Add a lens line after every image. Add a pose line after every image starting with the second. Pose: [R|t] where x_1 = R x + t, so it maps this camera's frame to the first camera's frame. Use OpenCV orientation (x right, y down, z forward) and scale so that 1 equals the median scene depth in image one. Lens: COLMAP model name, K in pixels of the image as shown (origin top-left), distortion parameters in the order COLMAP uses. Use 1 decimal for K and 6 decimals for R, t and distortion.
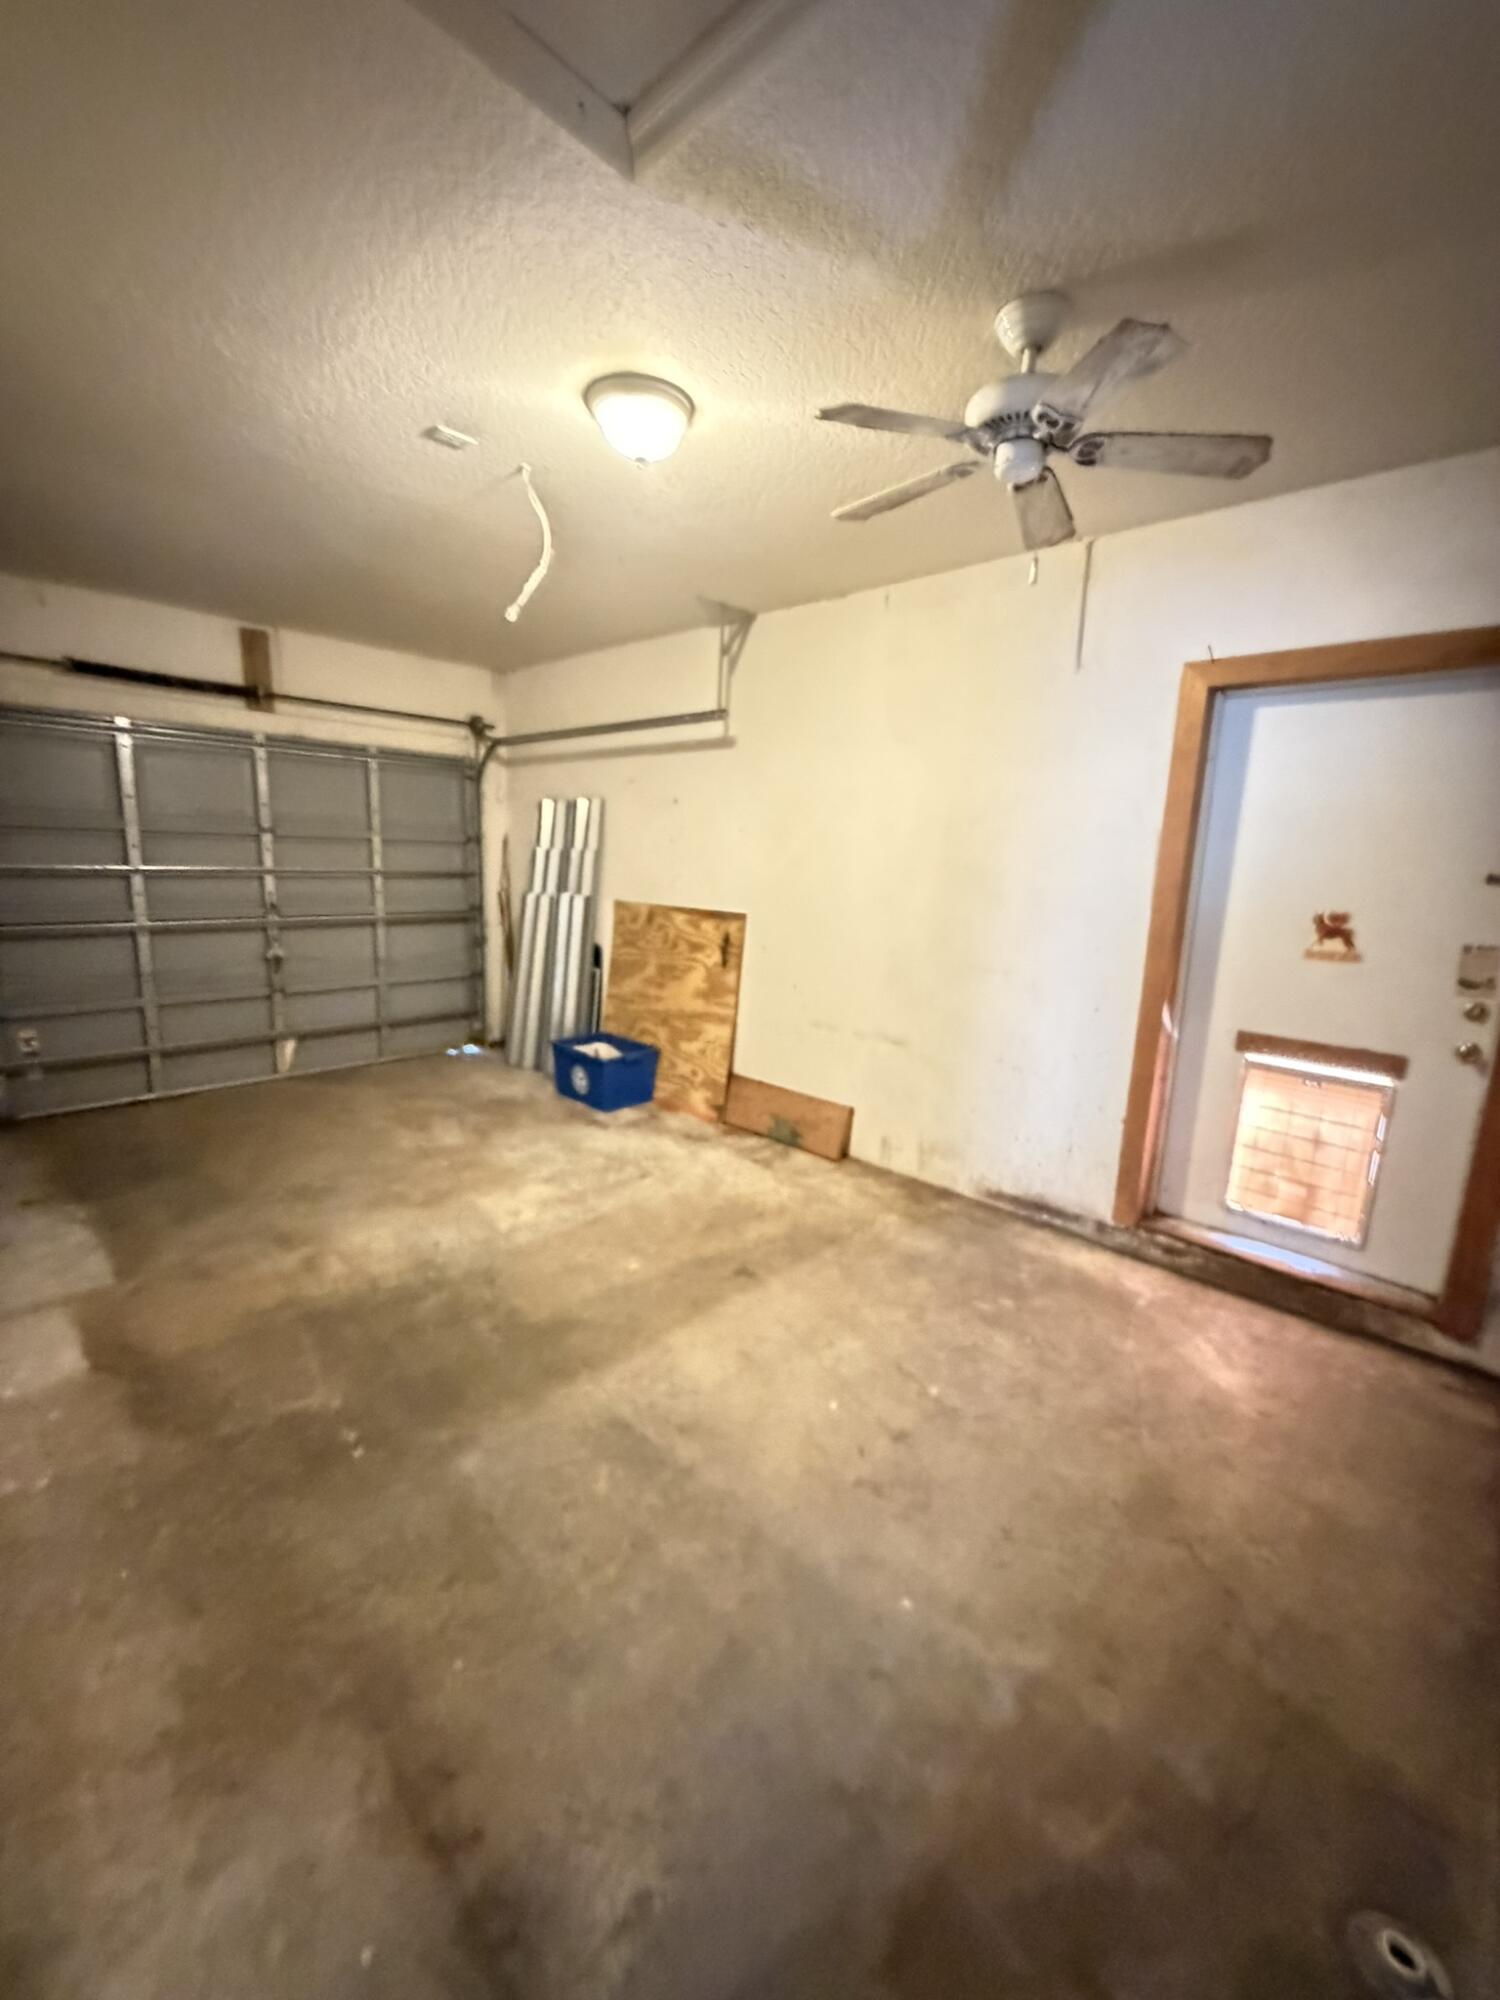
lens RADIAL K [[802.7, 0, 749.8], [0, 802.7, 997.8], [0, 0, 1]] dist [-0.000948, 0.000339]
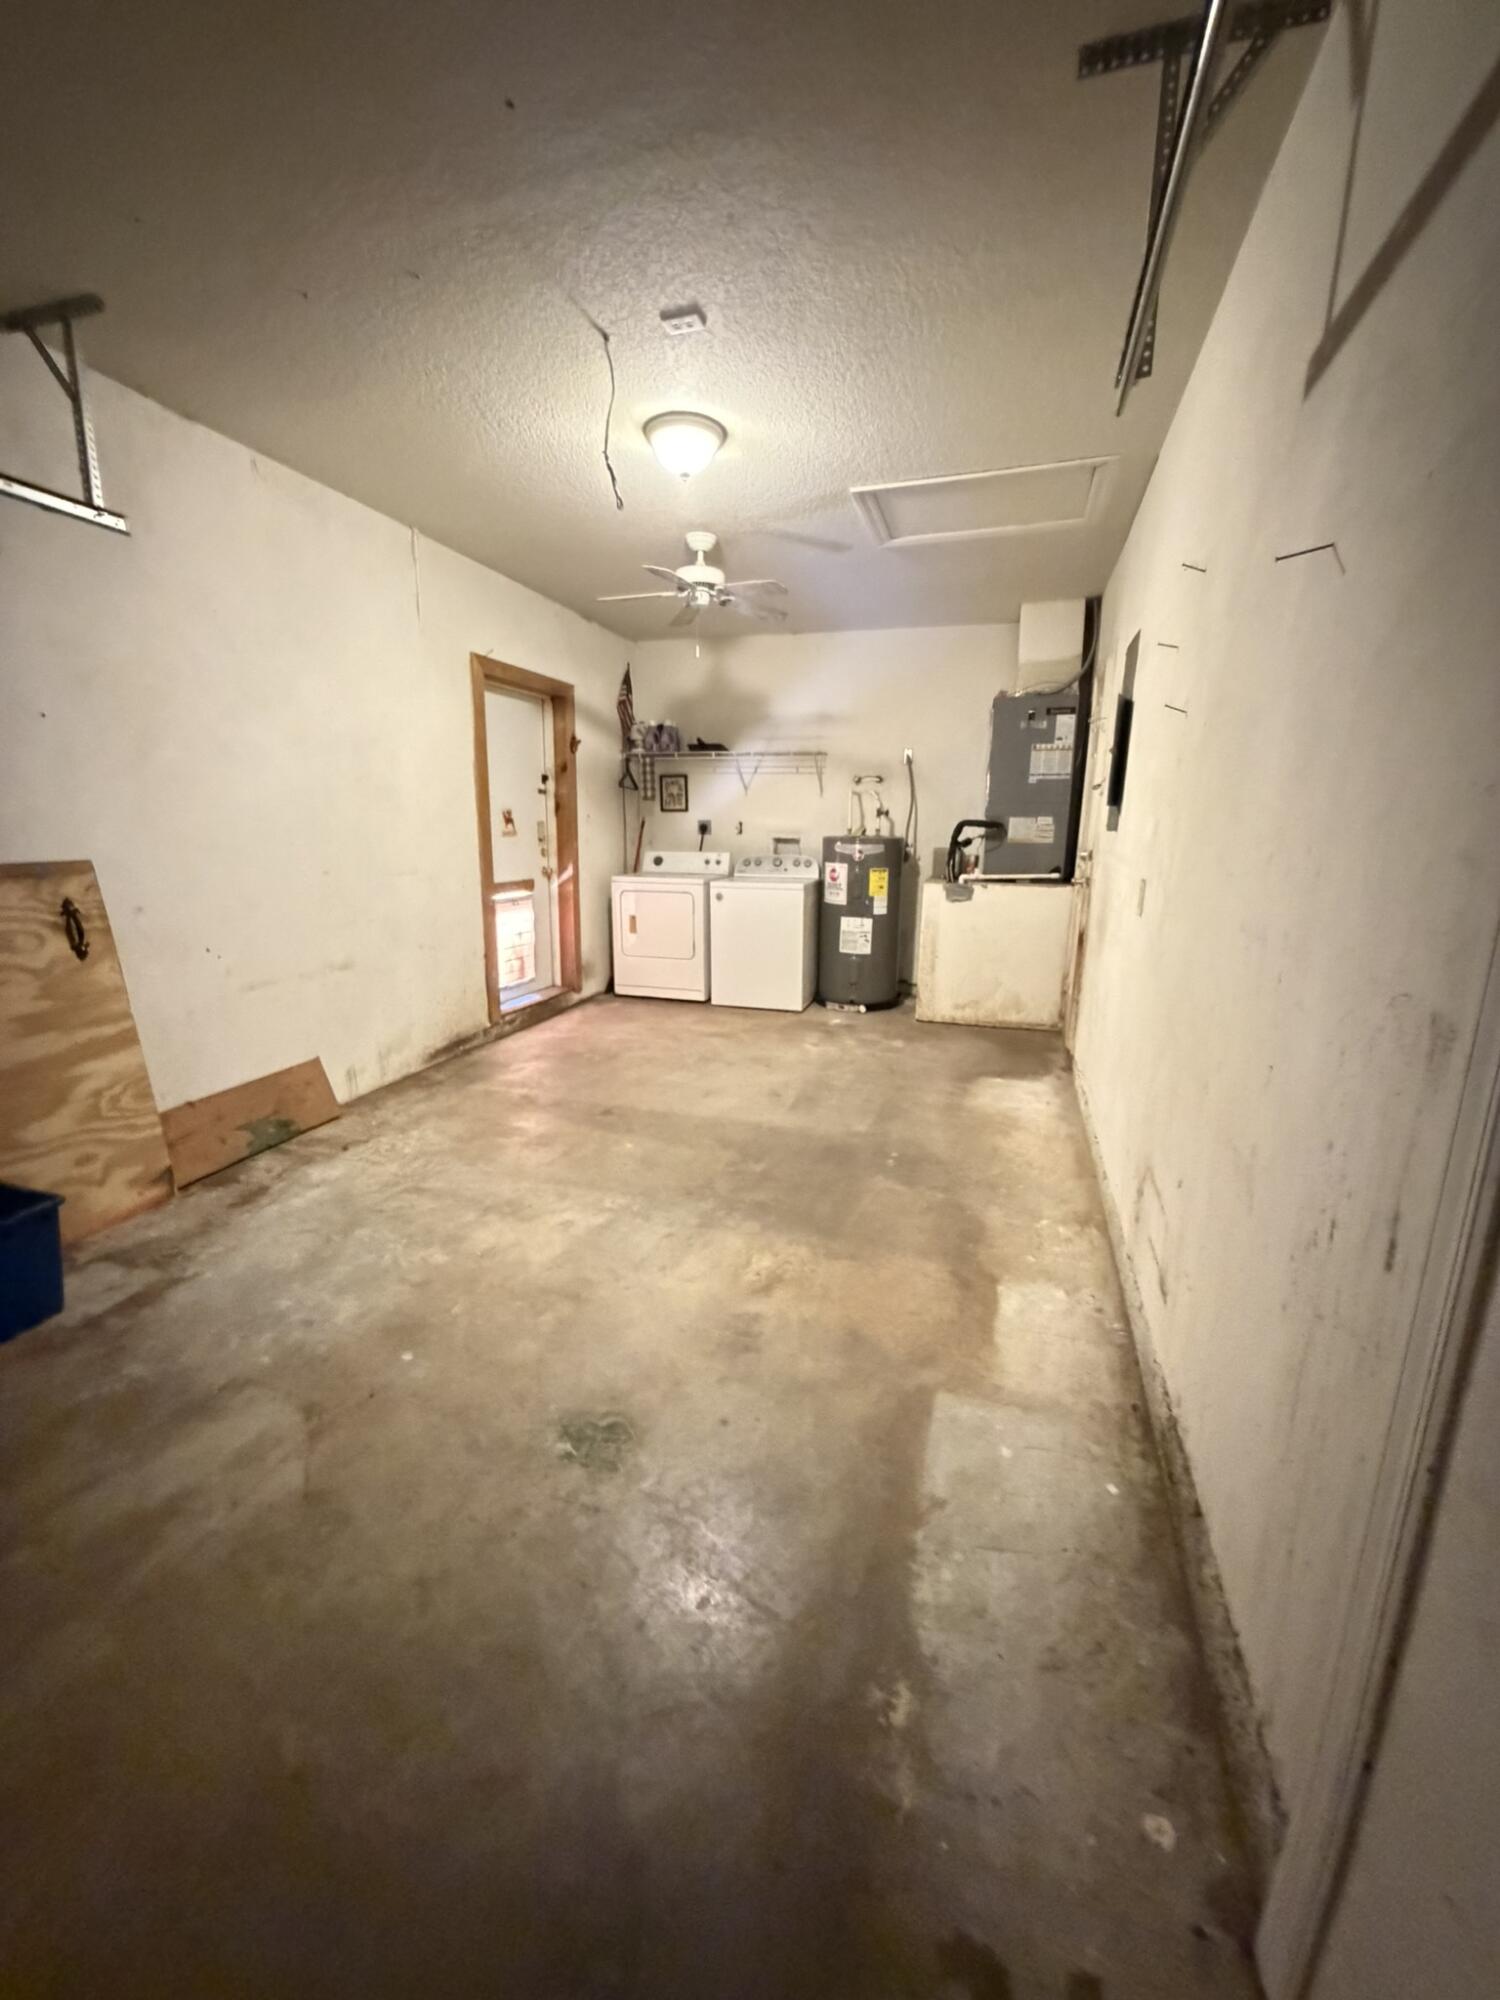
lens RADIAL K [[802.7, 0, 754.5], [0, 802.7, 998.9], [0, 0, 1]] dist [-0.000948, 0.000339]
pose [[-0.447531, -0.233959, 0.863122, -1.043279], [0.132862, 0.937064, 0.322891, -0.183664], [-0.884344, 0.259179, -0.388281, 1.109206]]
